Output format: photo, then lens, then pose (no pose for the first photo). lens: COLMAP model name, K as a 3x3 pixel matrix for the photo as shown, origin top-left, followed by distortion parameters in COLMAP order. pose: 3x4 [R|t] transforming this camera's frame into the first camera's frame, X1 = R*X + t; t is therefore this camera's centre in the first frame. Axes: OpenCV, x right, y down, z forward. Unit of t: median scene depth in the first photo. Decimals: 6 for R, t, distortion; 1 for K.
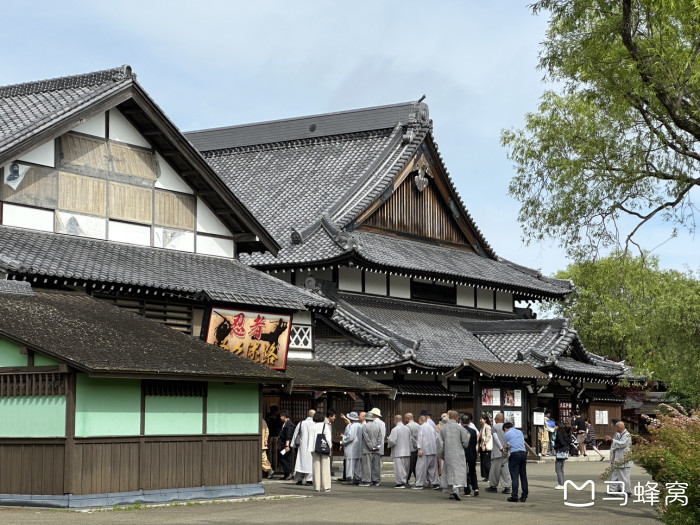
lens RADIAL K [[1561.9, 0, 349.7], [0, 1561.9, 261.4], [0, 0, 1]] dist [0.530873, 0.000000]
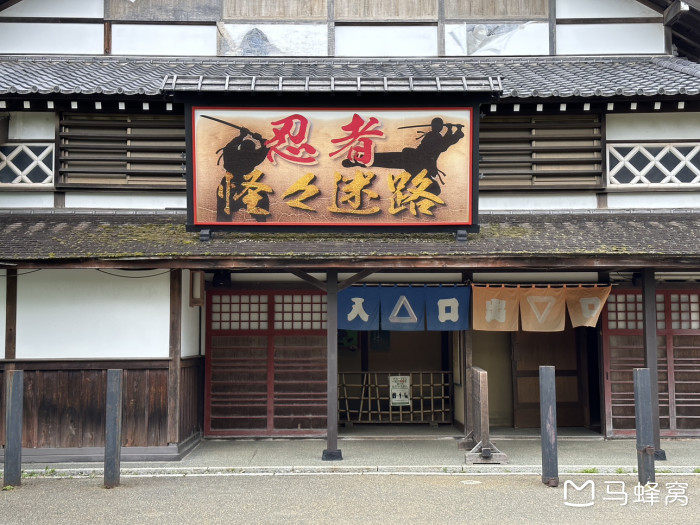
lens RADIAL K [[984.4, 0, 349.9], [0, 984.4, 265.4], [0, 0, 1]] dist [0.121614, 0.000000]
pose [[0.543907, -0.074322, -0.835848, 0.189928], [0.089589, 0.995520, -0.030222, 0.088134], [0.834350, -0.058445, 0.548129, 0.815814]]
